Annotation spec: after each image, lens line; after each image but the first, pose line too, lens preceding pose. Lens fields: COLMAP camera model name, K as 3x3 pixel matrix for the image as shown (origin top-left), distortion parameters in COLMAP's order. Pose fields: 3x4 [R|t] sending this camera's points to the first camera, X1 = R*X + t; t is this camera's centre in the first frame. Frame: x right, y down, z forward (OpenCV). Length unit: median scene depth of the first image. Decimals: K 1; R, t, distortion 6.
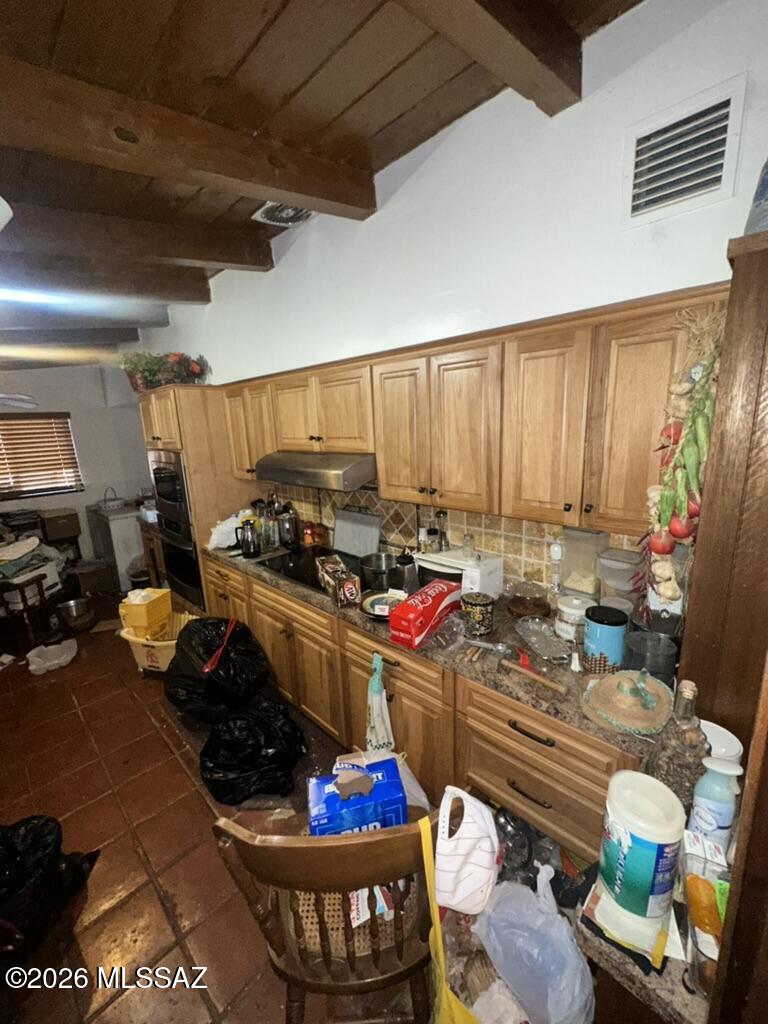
lens RADIAL K [[413.2, 0, 384.0], [0, 413.2, 512.0], [0, 0, 1]] dist [-0.000021, -0.000014]
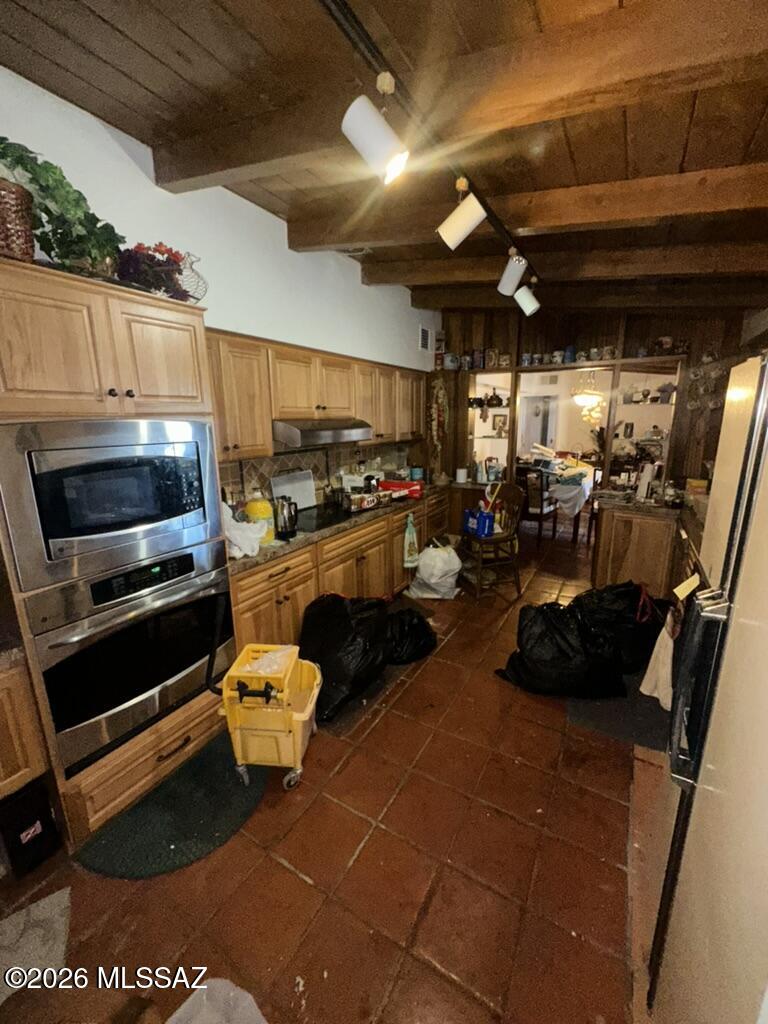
lens RADIAL K [[413.2, 0, 384.0], [0, 413.2, 512.0], [0, 0, 1]] dist [-0.000021, -0.000014]
pose [[-0.242582, -0.174260, 0.954352, -1.417483], [0.233884, 0.944214, 0.231859, -0.120670], [-0.941516, 0.279452, -0.188293, 1.104275]]
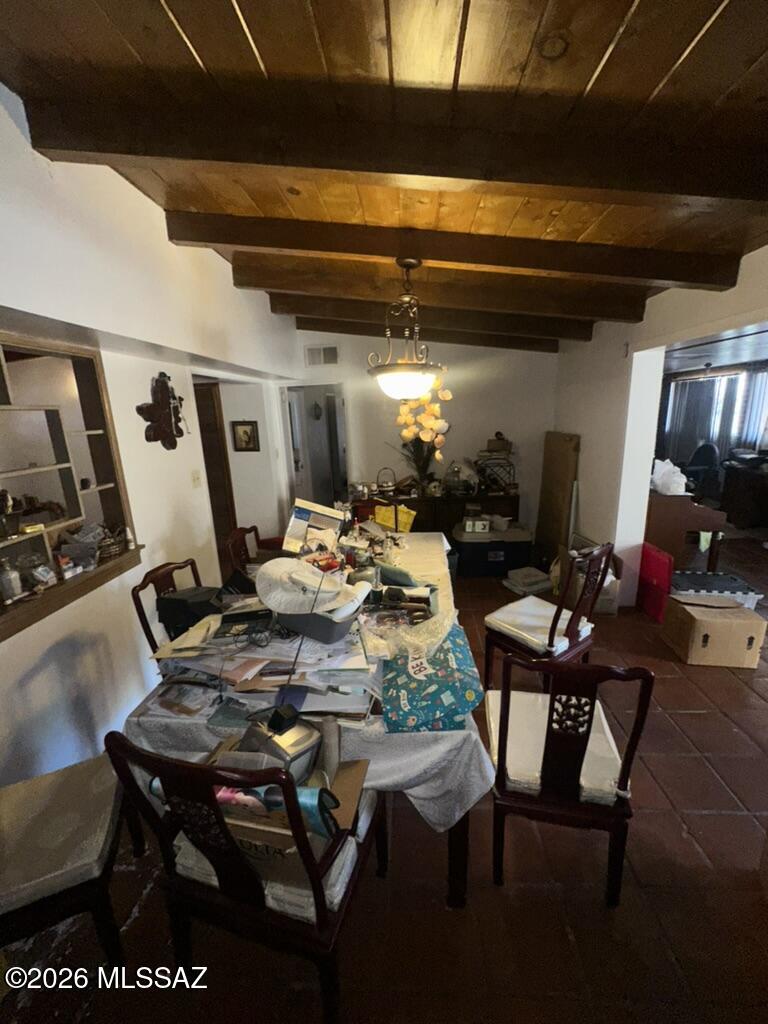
lens RADIAL K [[413.2, 0, 384.0], [0, 413.2, 512.0], [0, 0, 1]] dist [-0.000021, -0.000014]
pose [[-0.652682, -0.113808, 0.749036, -1.047270], [0.232038, 0.911117, 0.340623, -0.081801], [-0.721225, 0.396123, -0.568262, 0.826956]]
